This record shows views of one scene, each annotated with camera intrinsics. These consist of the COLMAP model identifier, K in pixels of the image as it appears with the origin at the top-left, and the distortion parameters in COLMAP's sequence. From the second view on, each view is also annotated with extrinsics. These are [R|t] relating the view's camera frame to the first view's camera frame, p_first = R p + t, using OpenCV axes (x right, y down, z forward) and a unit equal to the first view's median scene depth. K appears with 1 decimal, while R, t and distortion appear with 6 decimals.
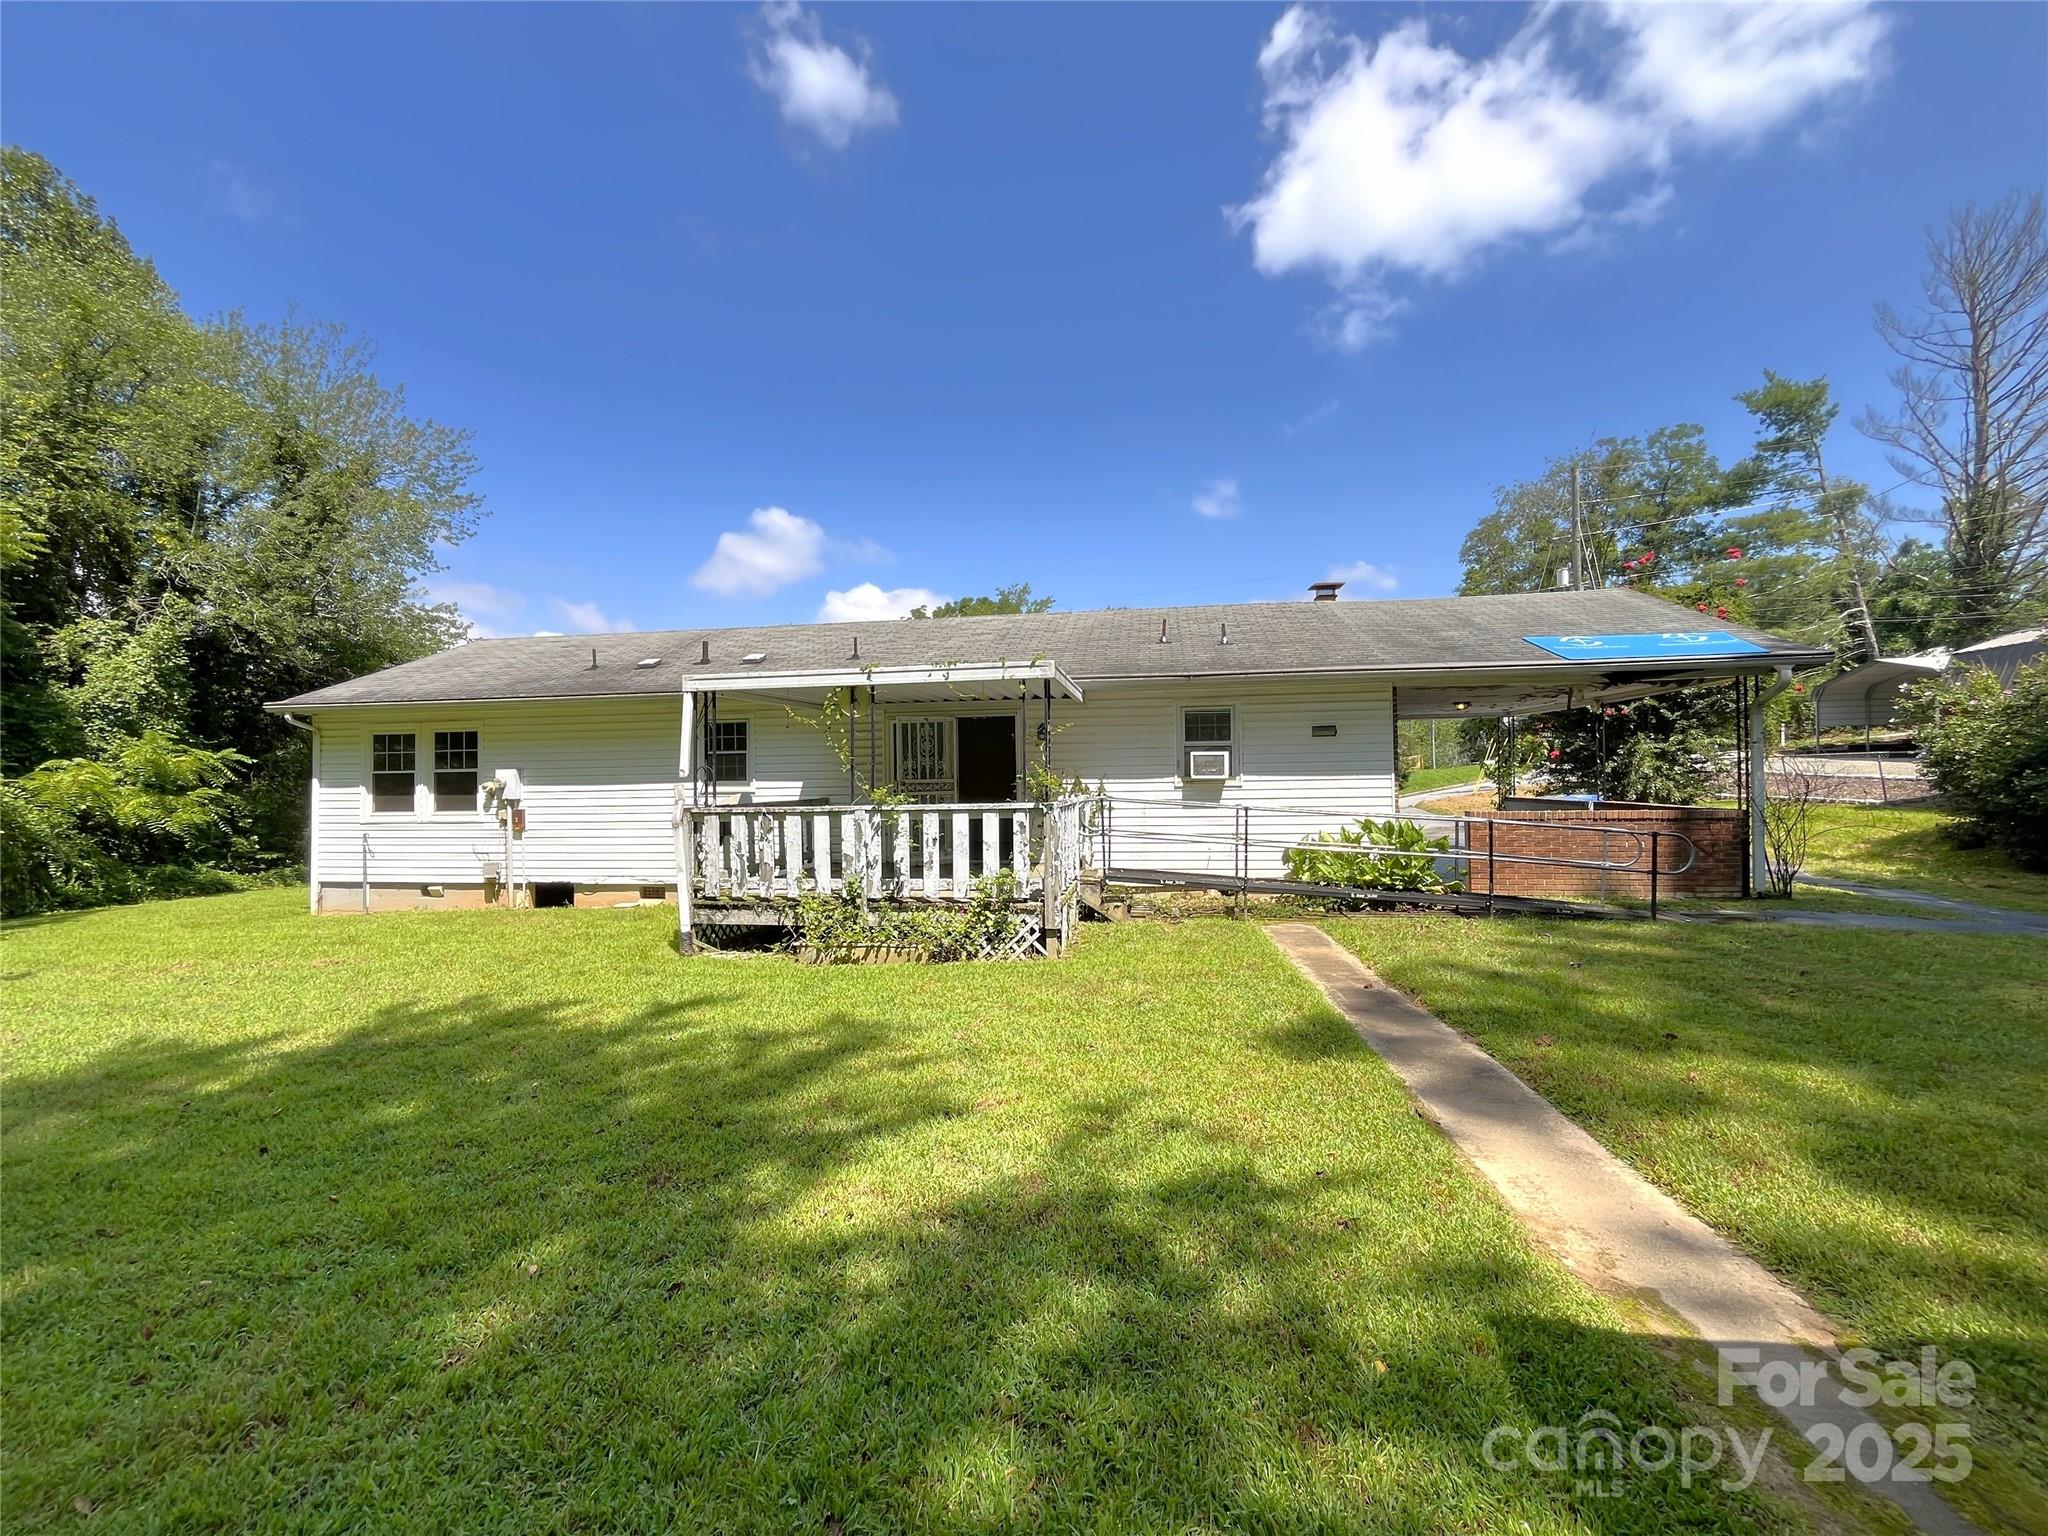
lens RADIAL K [[825.6, 0, 1028.2], [0, 825.6, 767.9], [0, 0, 1]] dist [-0.000905, -0.000038]
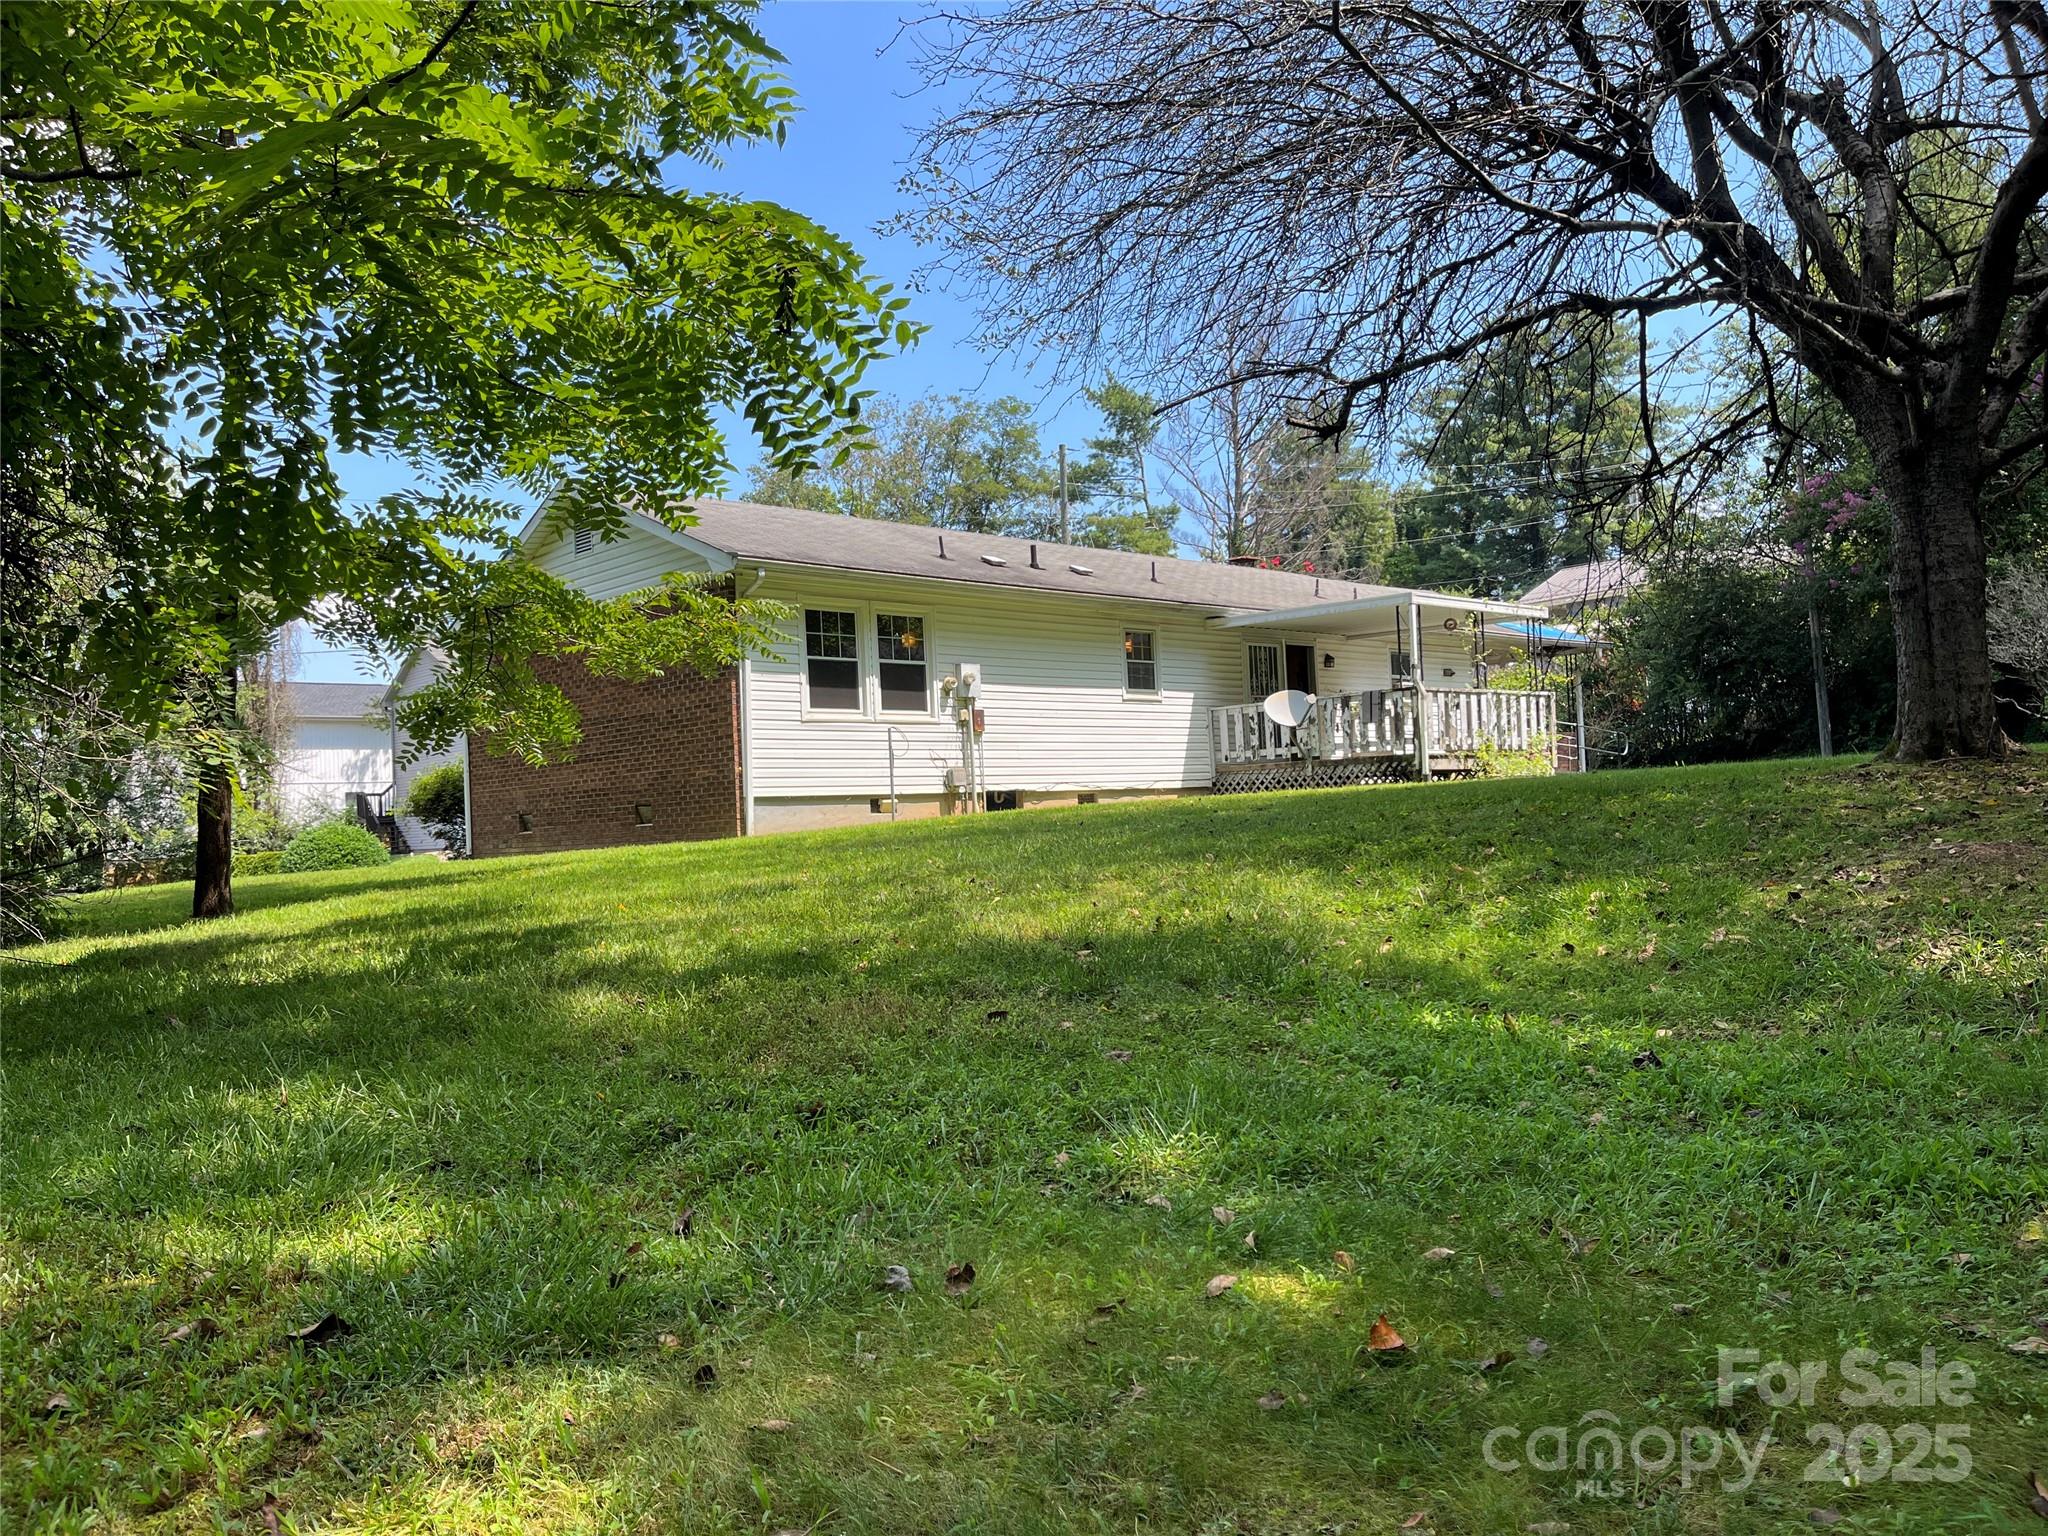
lens RADIAL K [[1553.3, 0, 1026.0], [0, 1553.3, 768.8], [0, 0, 1]] dist [-0.000106, -0.000059]
pose [[0.616526, 0.016932, 0.787153, -1.866987], [0.024564, 0.998868, -0.040725, 0.180470], [-0.786951, 0.044443, 0.615412, -0.067899]]
